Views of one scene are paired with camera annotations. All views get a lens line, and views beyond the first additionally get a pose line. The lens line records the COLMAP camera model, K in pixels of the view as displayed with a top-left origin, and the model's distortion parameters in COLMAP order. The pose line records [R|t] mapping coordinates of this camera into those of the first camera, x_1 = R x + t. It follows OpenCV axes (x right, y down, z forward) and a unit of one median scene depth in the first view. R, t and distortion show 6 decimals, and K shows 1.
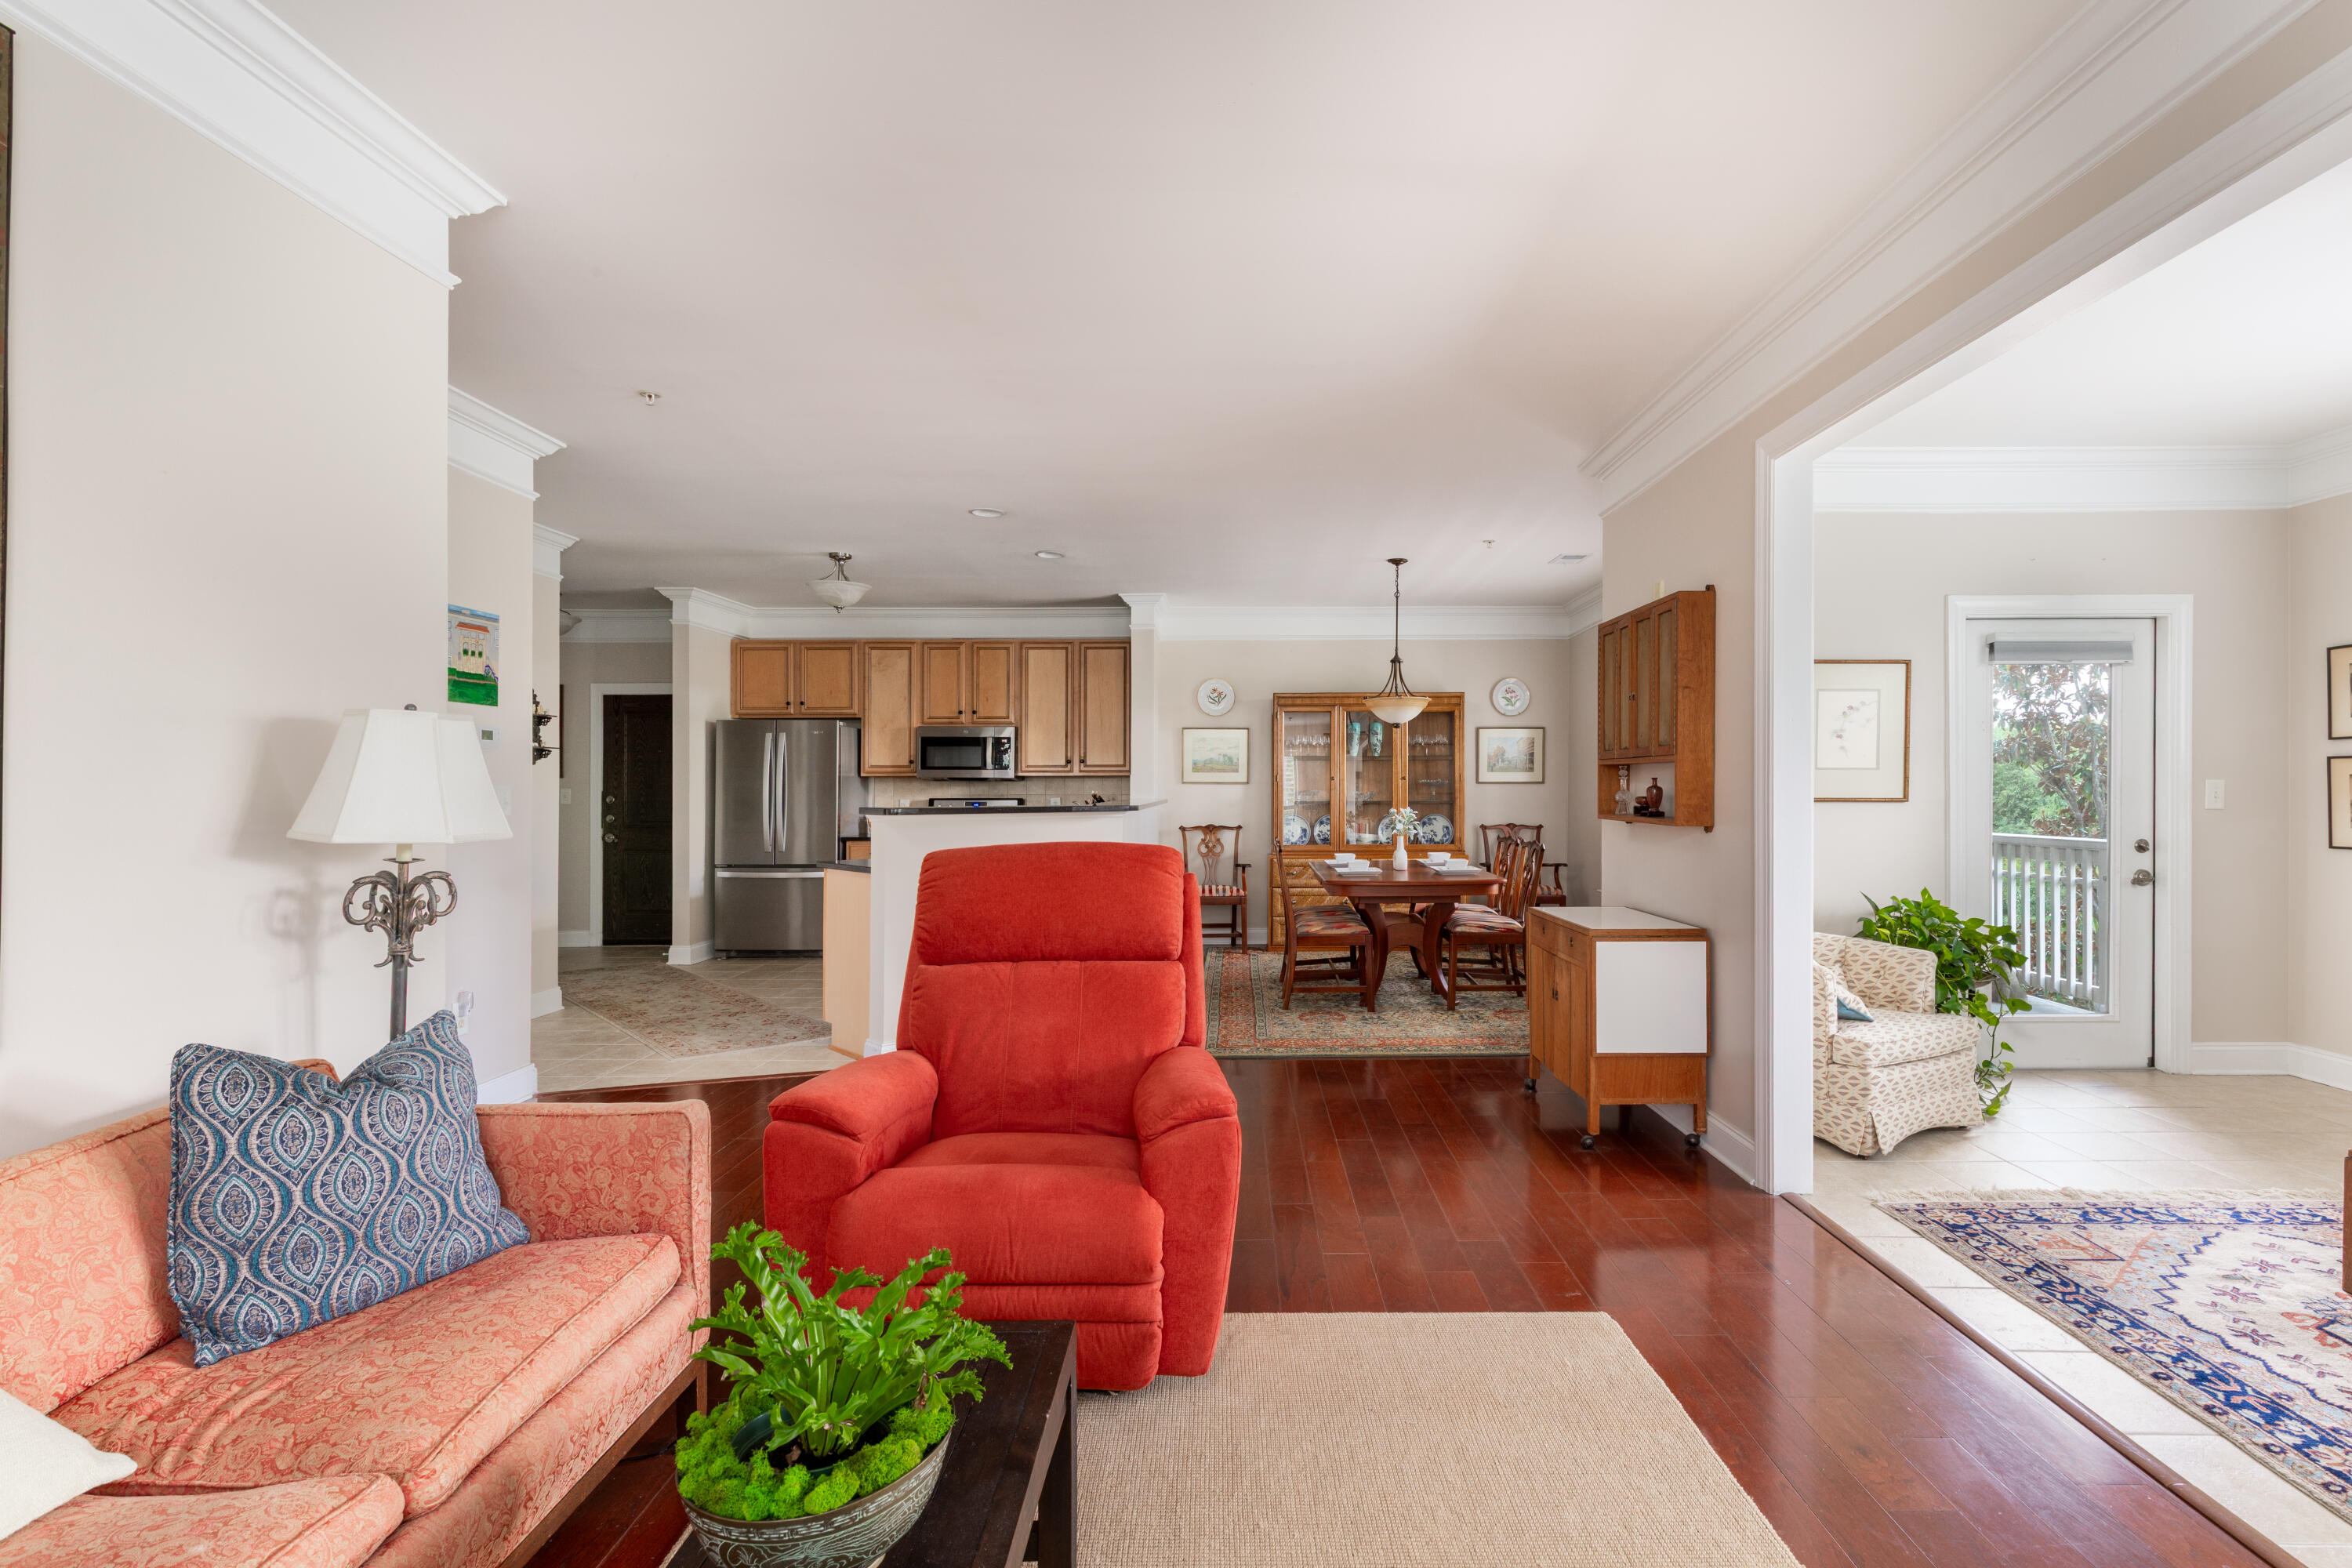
lens RADIAL K [[1078.1, 0, 1246.5], [0, 1078.1, 788.5], [0, 0, 1]] dist [0.003059, 0.000135]
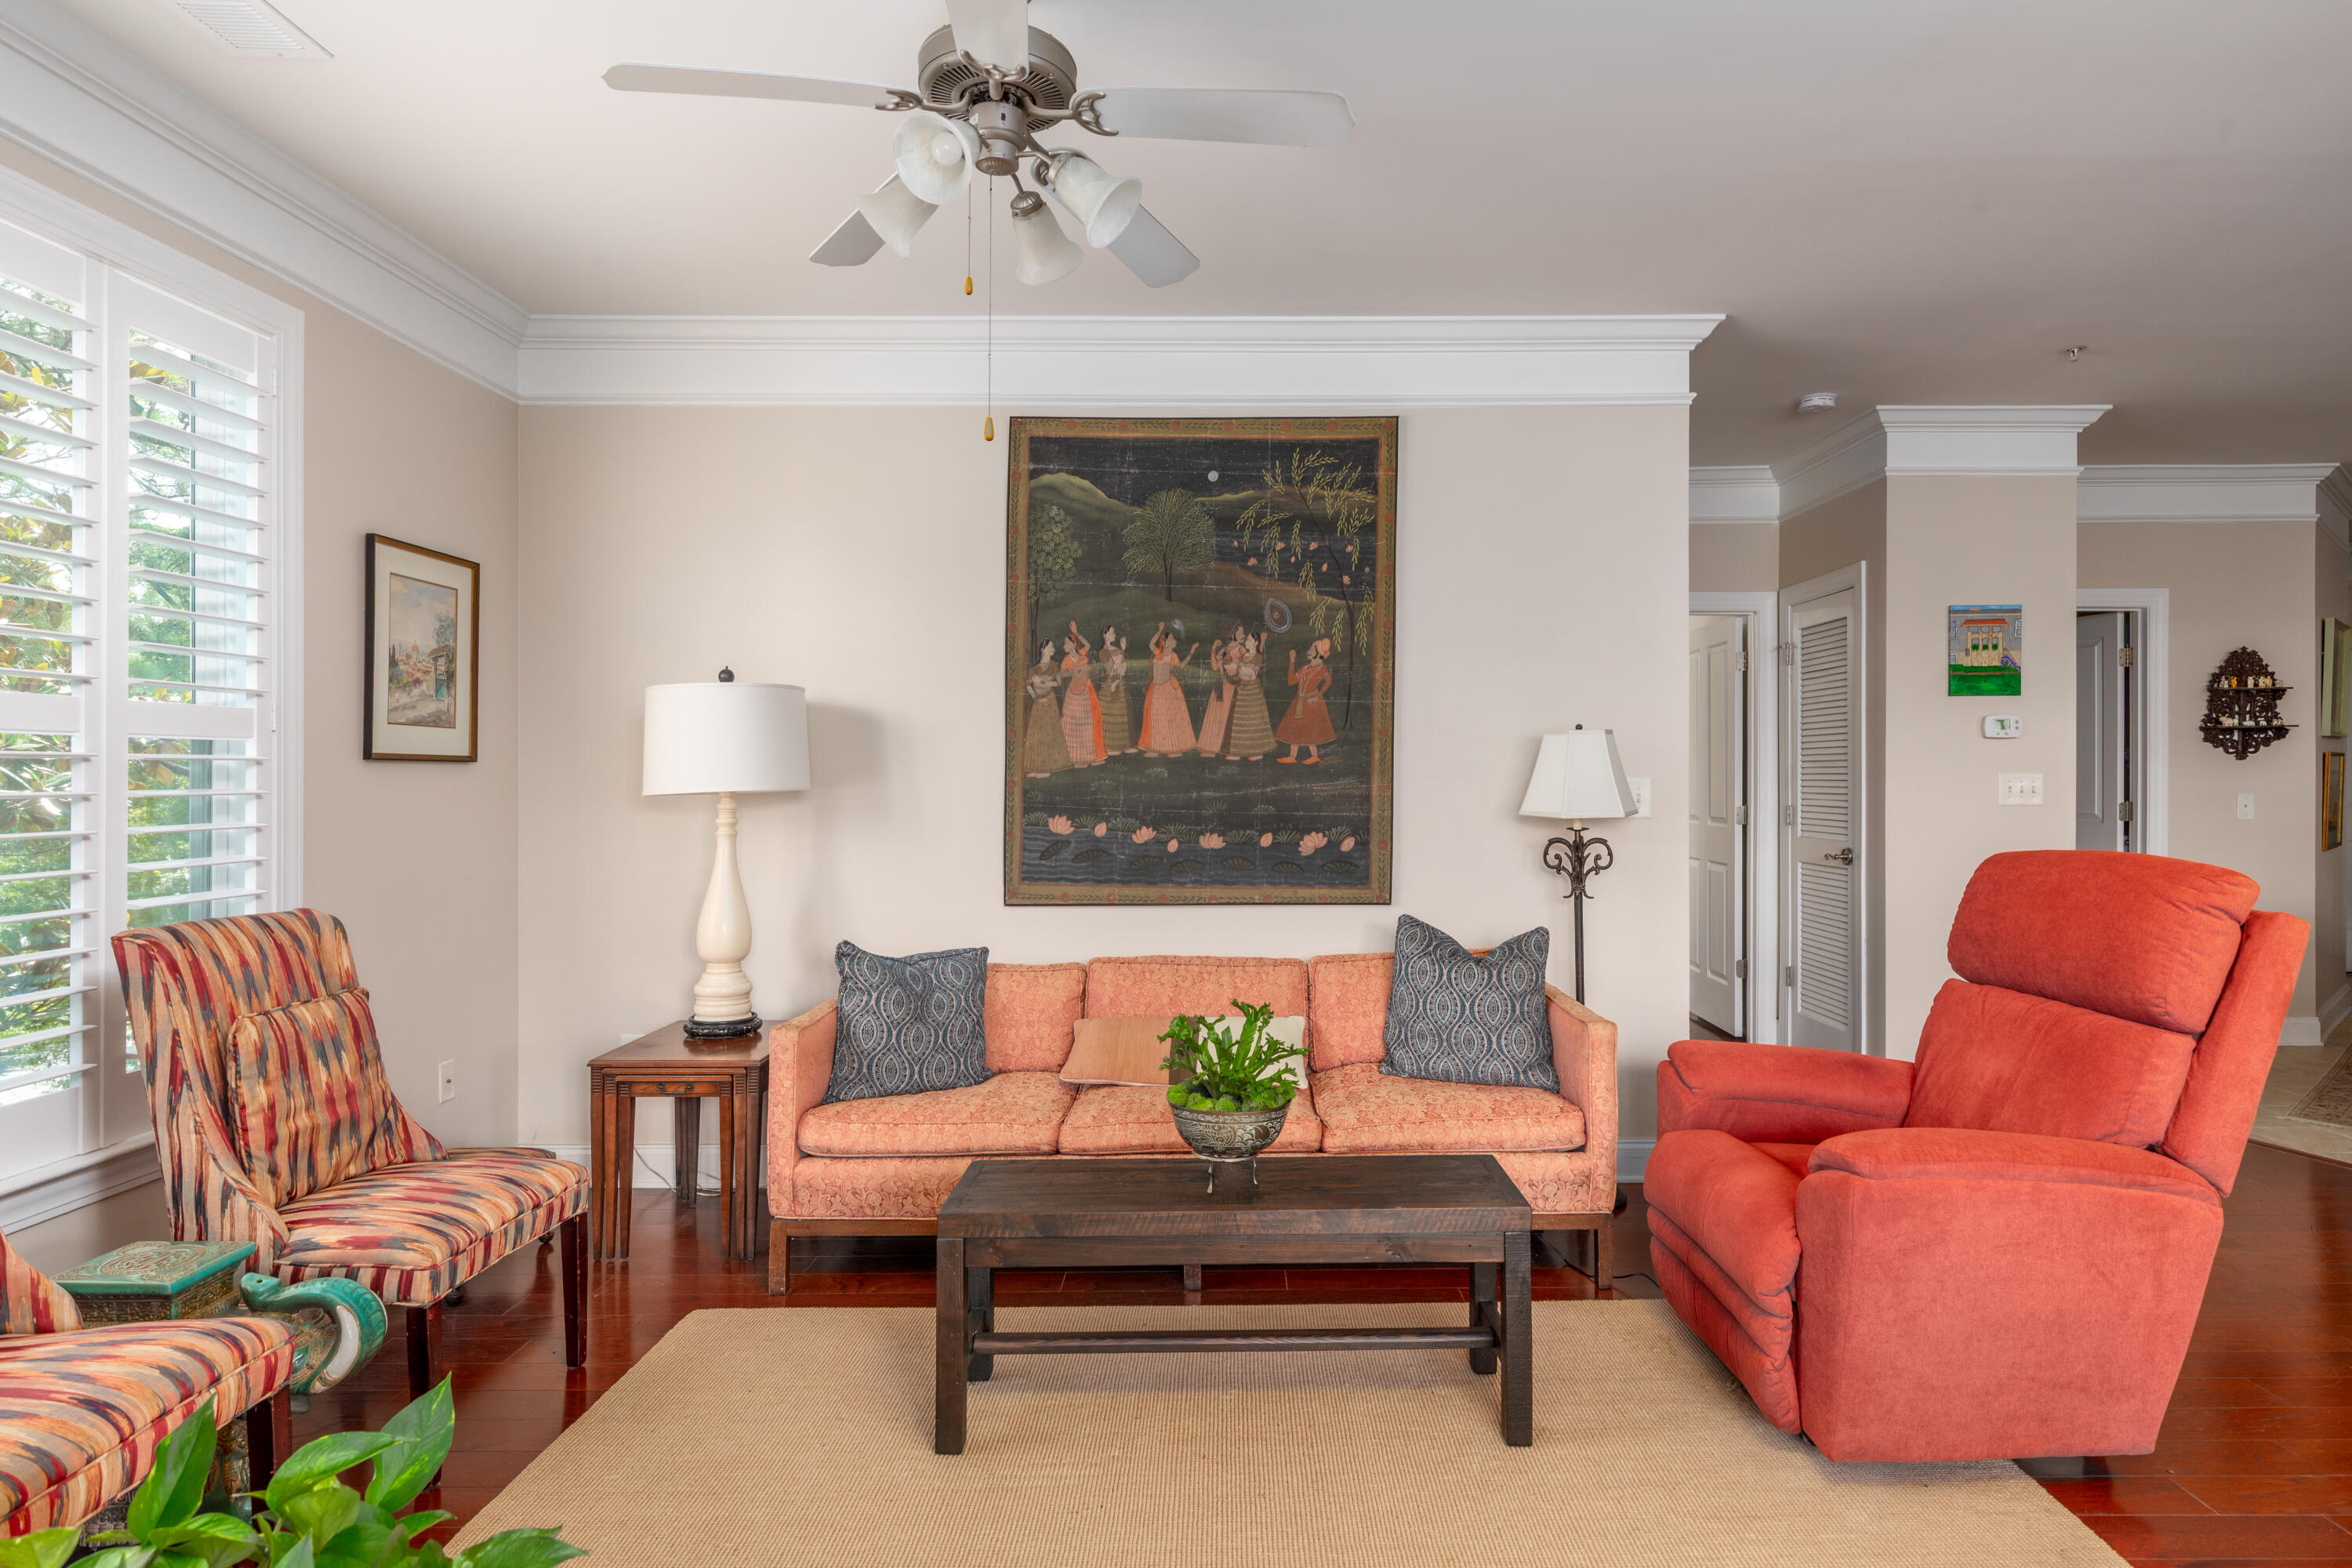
lens RADIAL K [[1312.9, 0, 1237.2], [0, 1312.9, 785.2], [0, 0, 1]] dist [0.019464, -0.010951]
pose [[0.001334, 0.008351, -0.999964, 0.281471], [0.005941, 0.999947, 0.008359, -0.003493], [0.999981, -0.005952, 0.001285, 0.139077]]
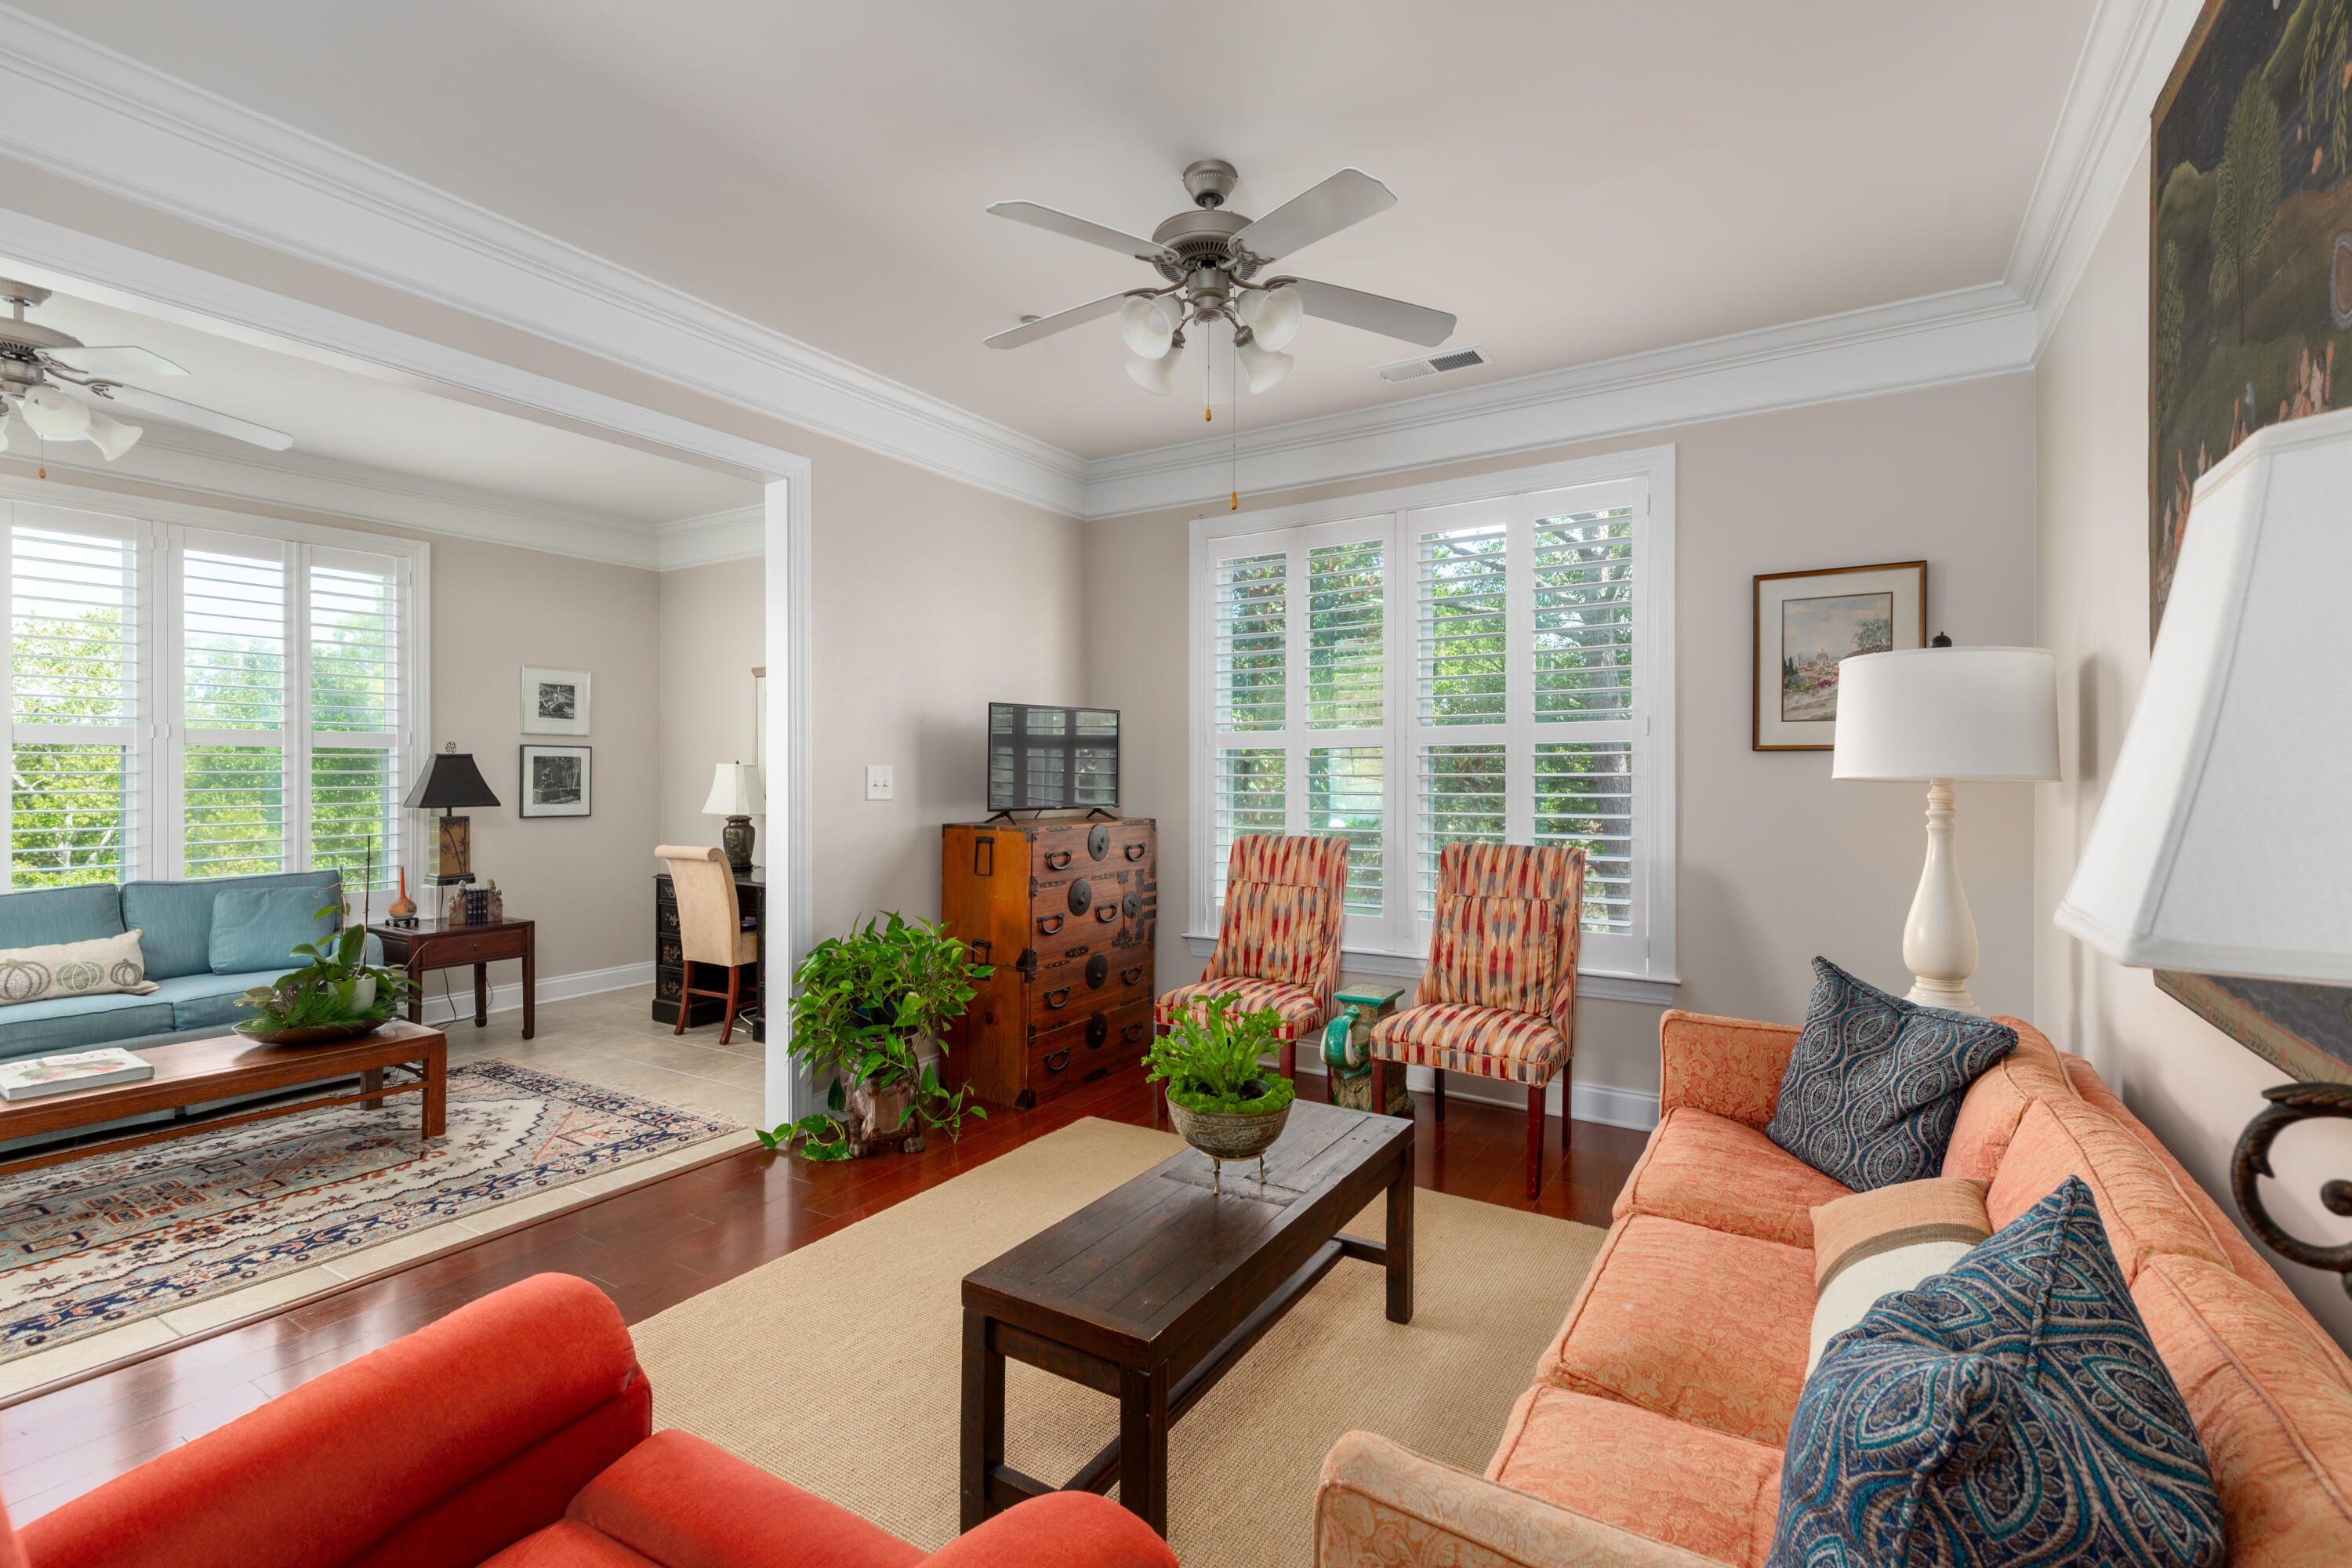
lens RADIAL K [[1060.0, 0, 1174.1], [0, 1060.0, 782.4], [0, 0, 1]] dist [0.004966, 0.000102]
pose [[-0.841799, 0.000557, 0.539792, -0.177559], [0.000918, 0.999999, 0.000399, 0.002839], [-0.539791, 0.000832, -0.841799, 0.361983]]
